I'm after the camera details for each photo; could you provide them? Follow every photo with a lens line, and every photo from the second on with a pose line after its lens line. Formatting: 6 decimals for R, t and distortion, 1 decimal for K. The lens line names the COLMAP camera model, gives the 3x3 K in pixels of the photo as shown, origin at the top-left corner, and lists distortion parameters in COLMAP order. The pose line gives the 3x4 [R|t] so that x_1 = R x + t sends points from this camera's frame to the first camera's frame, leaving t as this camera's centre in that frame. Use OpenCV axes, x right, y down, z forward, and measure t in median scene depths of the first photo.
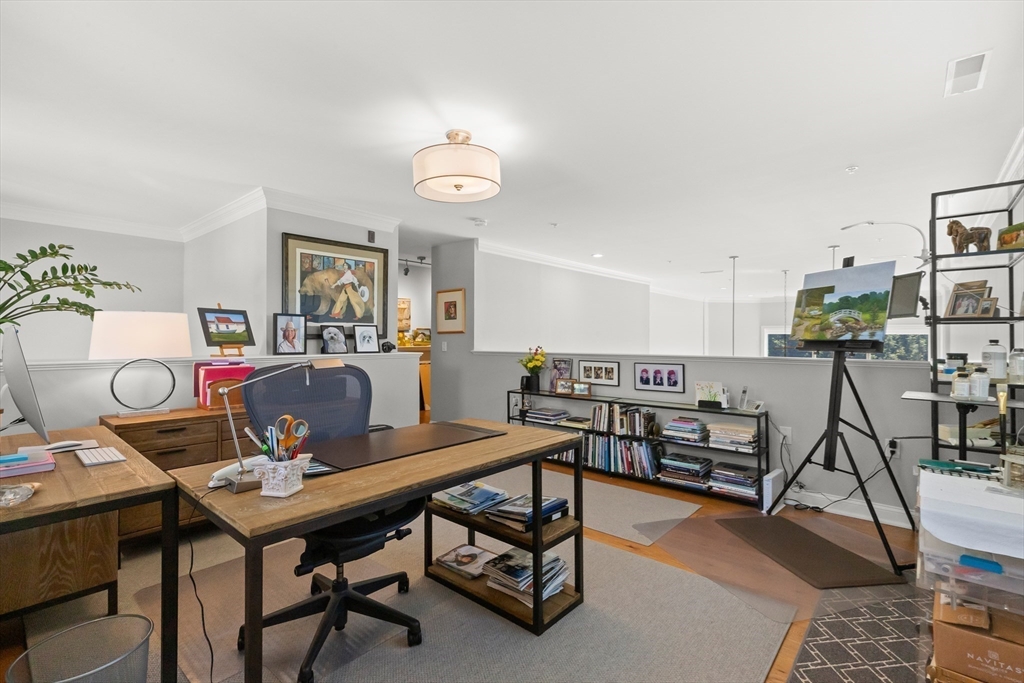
lens RADIAL K [[465.5, 0, 511.2], [0, 465.5, 338.9], [0, 0, 1]] dist [-0.000455, 0.000340]
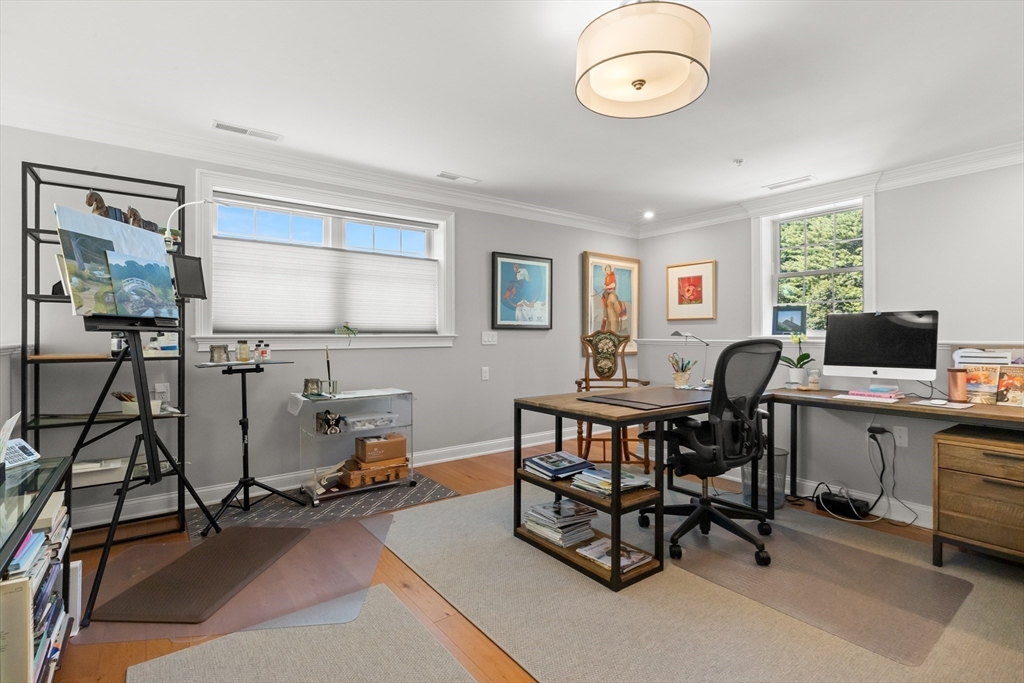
lens RADIAL K [[493.7, 0, 514.5], [0, 493.7, 337.7], [0, 0, 1]] dist [0.000236, 0.000007]
pose [[-0.979105, -0.002948, 0.203335, -0.078454], [-0.002238, 0.999991, 0.003724, 0.032594], [-0.203344, 0.003191, -0.979102, 1.653460]]
